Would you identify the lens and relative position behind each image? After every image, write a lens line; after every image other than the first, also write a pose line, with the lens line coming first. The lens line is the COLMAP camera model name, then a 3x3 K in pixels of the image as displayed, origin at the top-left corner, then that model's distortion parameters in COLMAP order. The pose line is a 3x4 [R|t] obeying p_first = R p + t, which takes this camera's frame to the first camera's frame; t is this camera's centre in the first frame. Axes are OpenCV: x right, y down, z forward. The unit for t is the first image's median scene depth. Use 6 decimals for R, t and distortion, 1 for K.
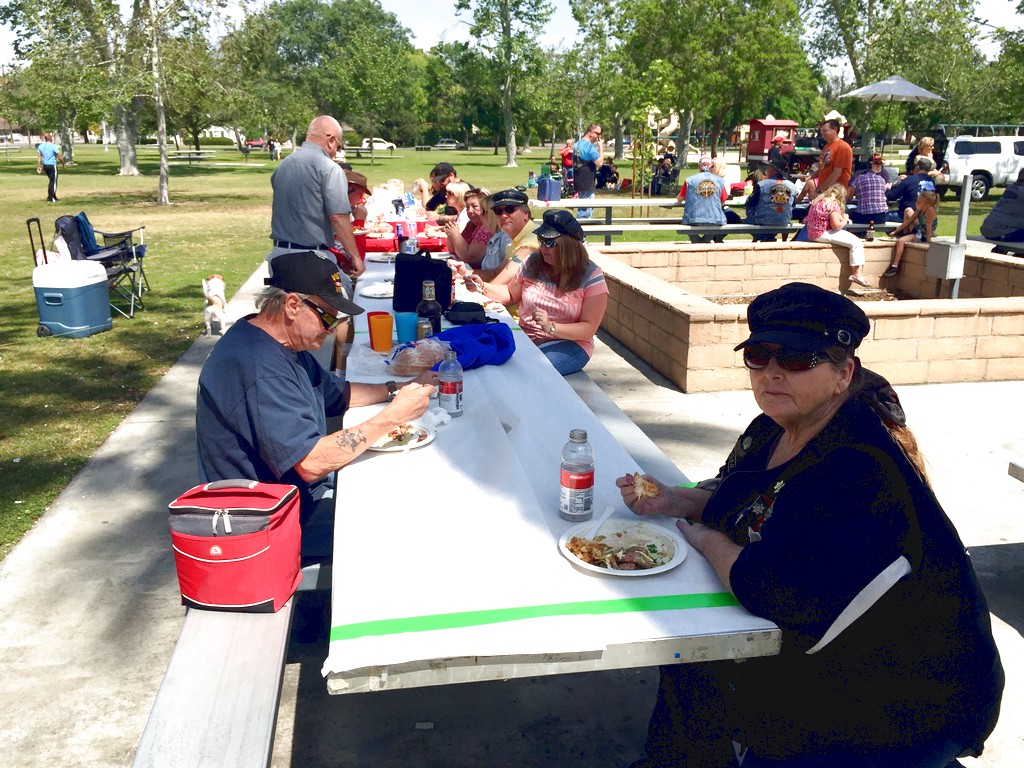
lens RADIAL K [[876.2, 0, 512.7], [0, 876.2, 362.7], [0, 0, 1]] dist [0.066814, -0.105317]
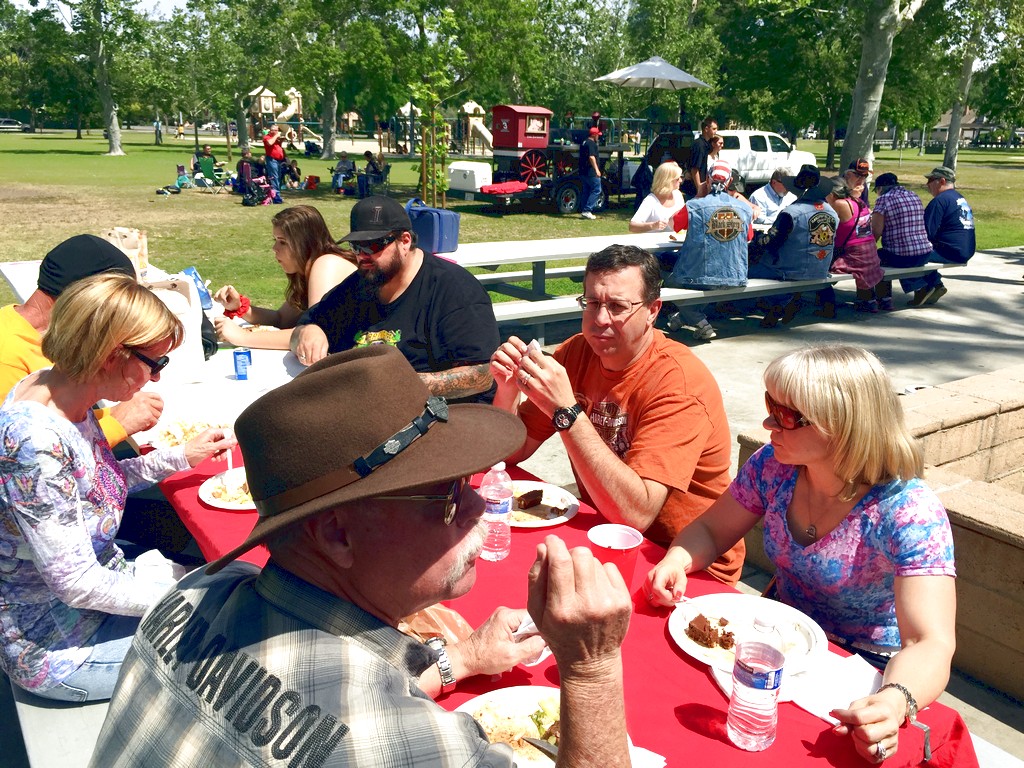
lens RADIAL K [[870.6, 0, 511.7], [0, 870.6, 364.6], [0, 0, 1]] dist [0.077595, -0.113034]
pose [[0.903587, -0.097464, 0.417170, -0.029696], [0.090072, 0.995232, 0.037421, -0.030499], [-0.418829, 0.003762, 0.908058, 0.120107]]
